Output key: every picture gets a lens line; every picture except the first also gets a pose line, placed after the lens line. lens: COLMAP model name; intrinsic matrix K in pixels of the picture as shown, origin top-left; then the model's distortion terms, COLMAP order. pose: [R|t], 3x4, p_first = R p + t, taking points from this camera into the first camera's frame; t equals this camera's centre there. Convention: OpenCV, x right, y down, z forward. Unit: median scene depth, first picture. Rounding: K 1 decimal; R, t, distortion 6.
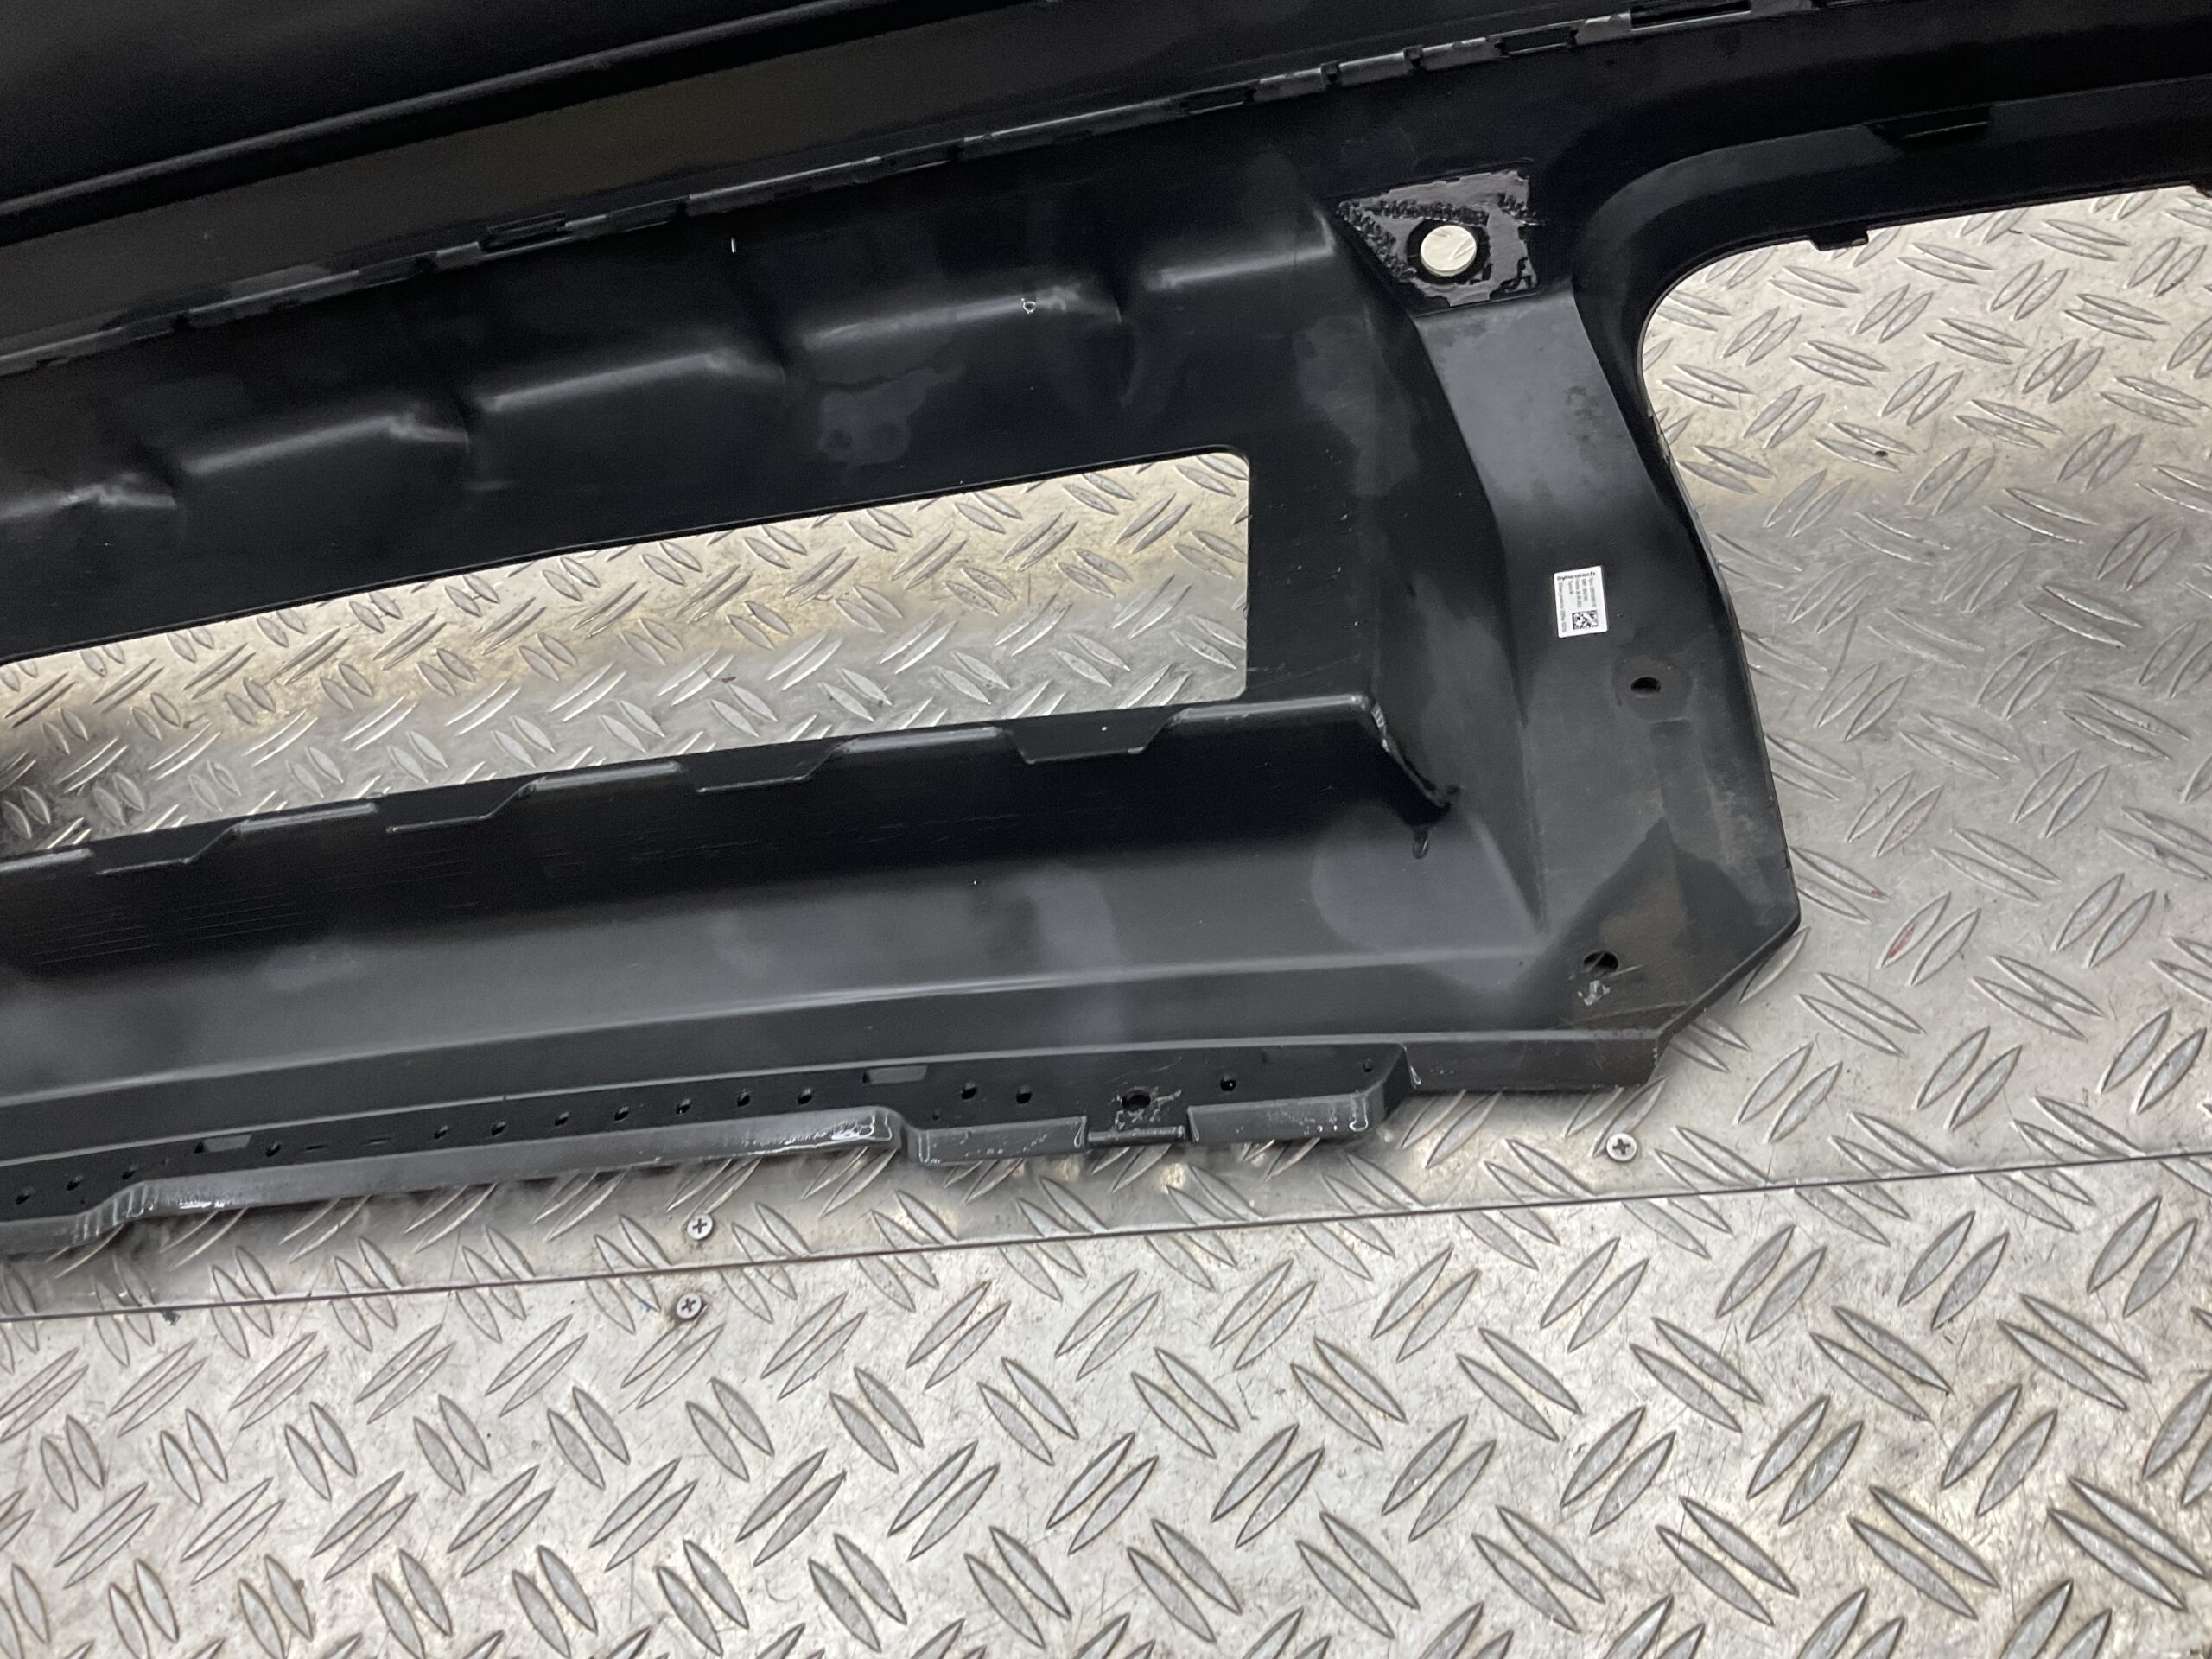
lens RADIAL K [[1852.3, 0, 1106.0], [0, 1852.3, 829.5], [0, 0, 1]] dist [0.089029, -0.166074]
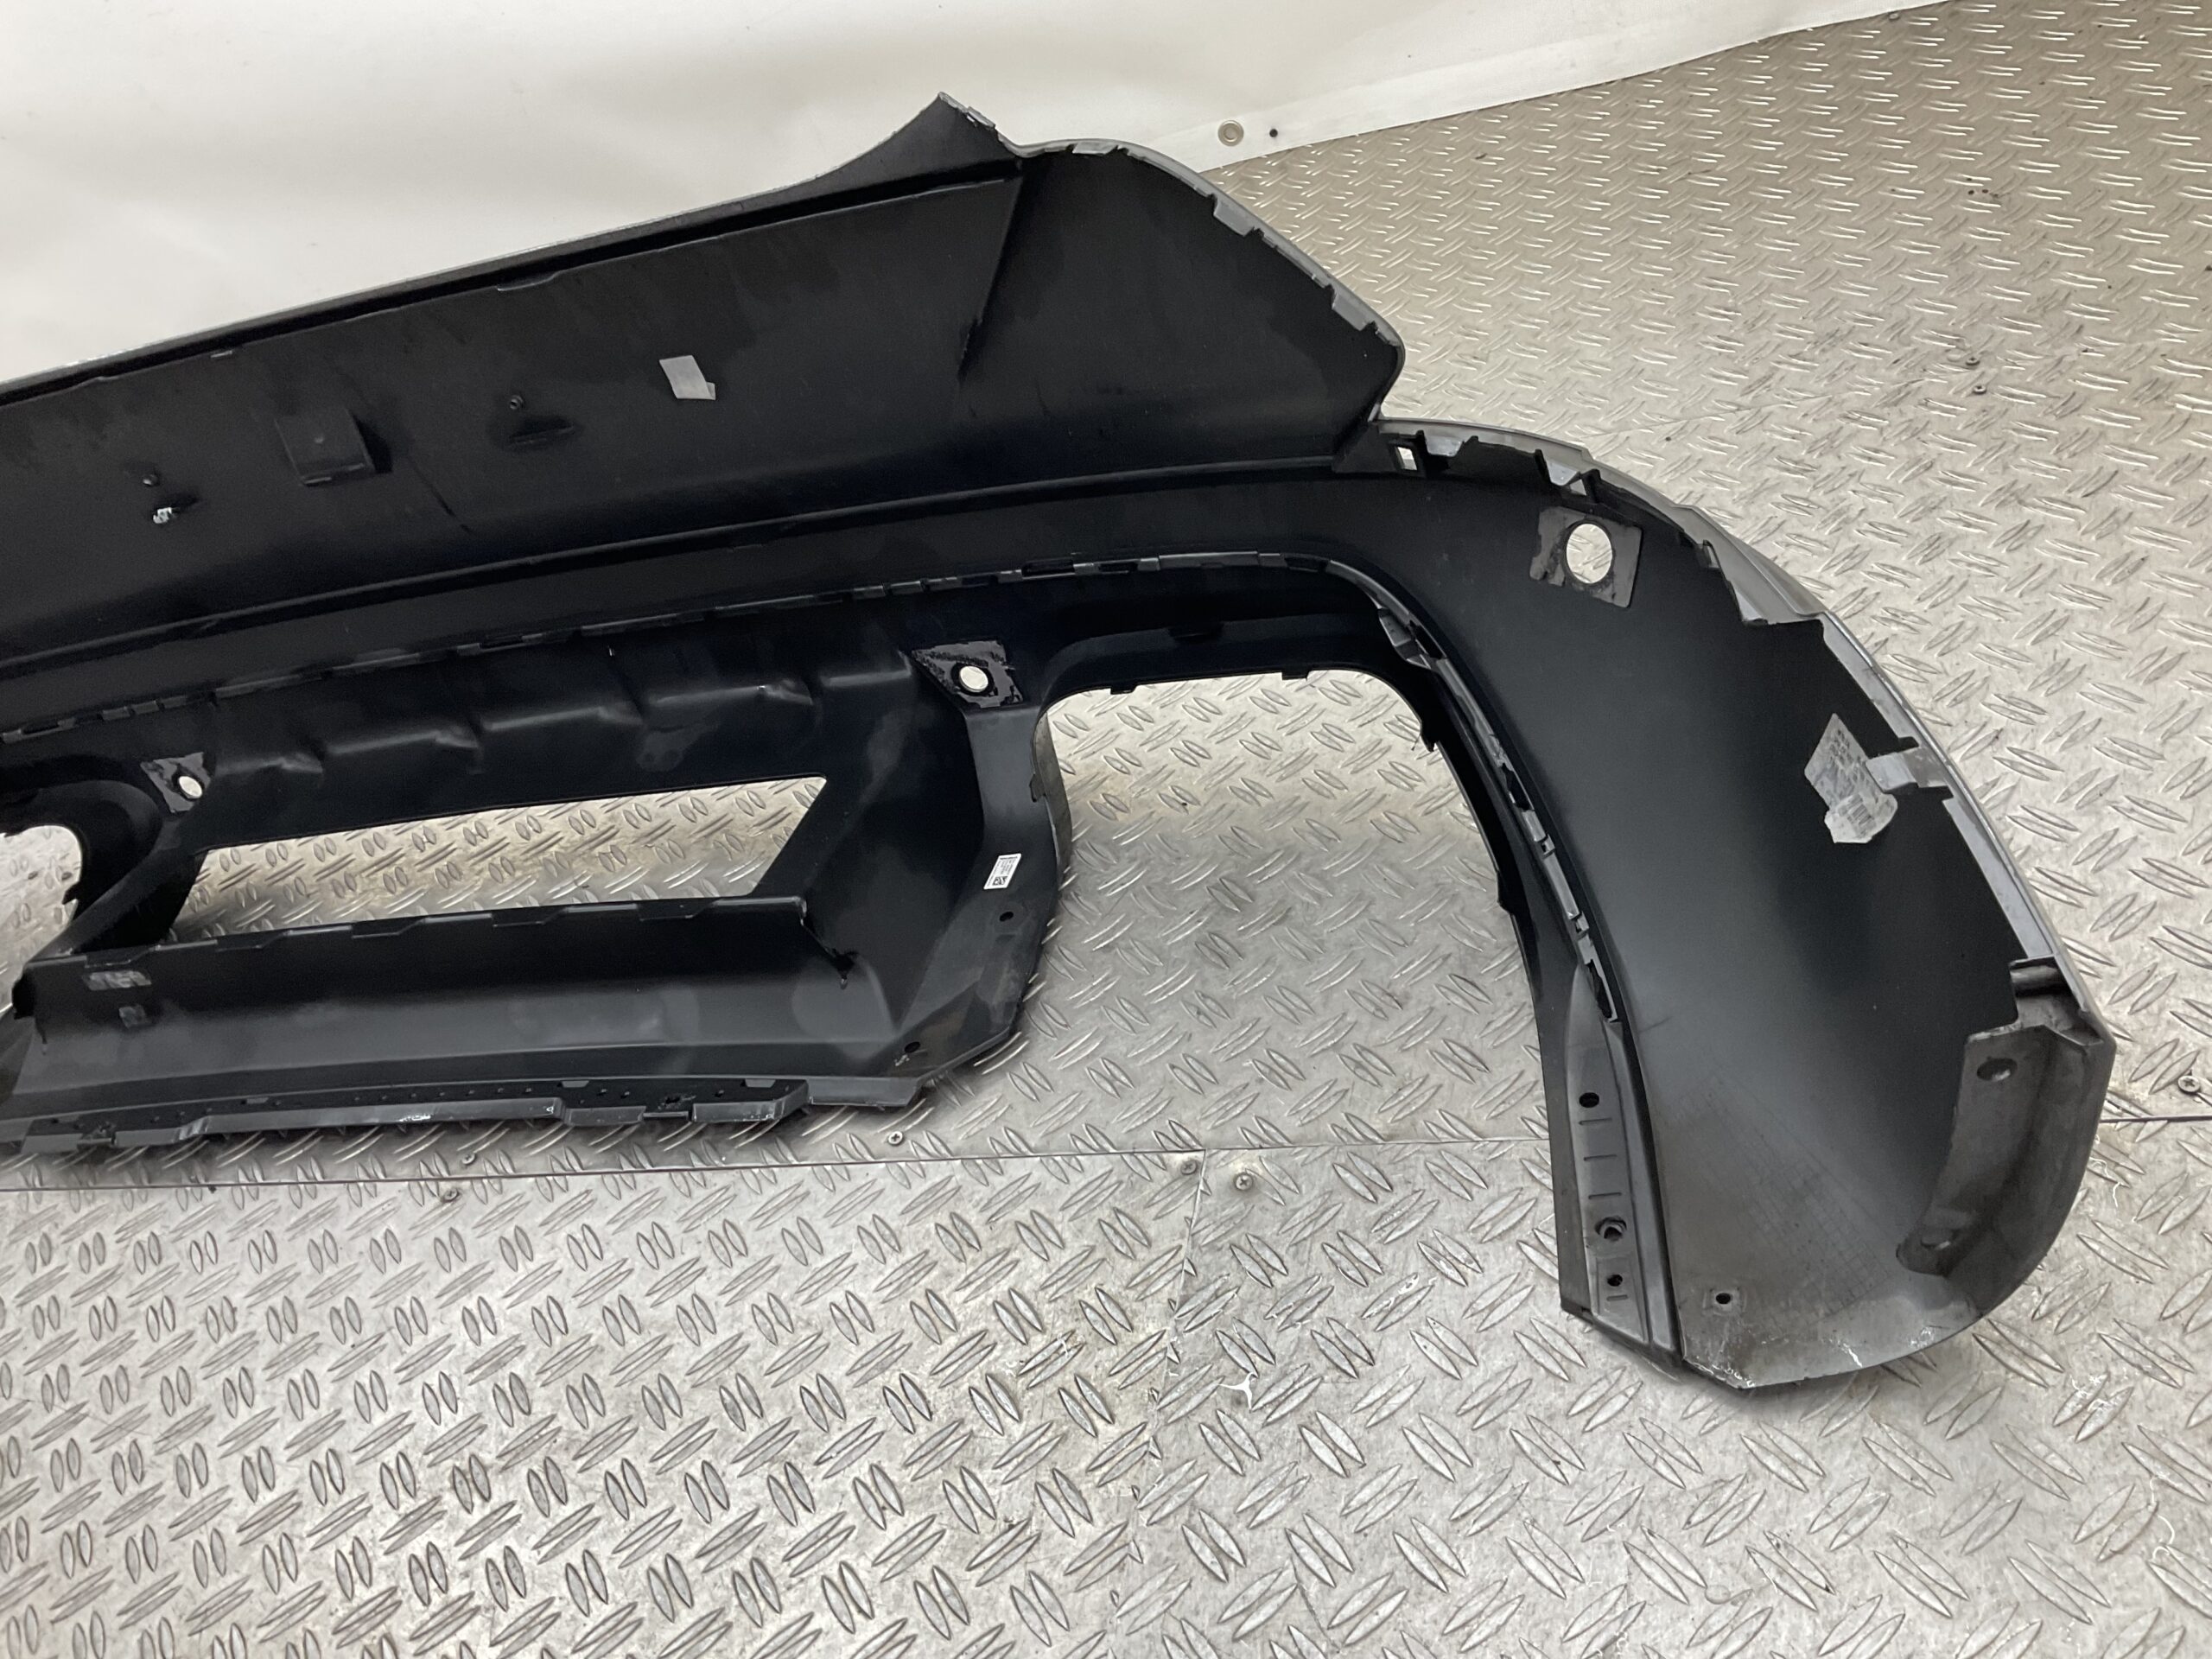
lens RADIAL K [[1797.1, 0, 1106.0], [0, 1797.1, 829.5], [0, 0, 1]] dist [0.099482, -0.232974]
pose [[0.986834, 0.070436, -0.145590, 0.617782], [-0.094823, 0.981213, -0.168019, 0.124723], [0.131020, 0.179612, 0.974973, -0.714173]]
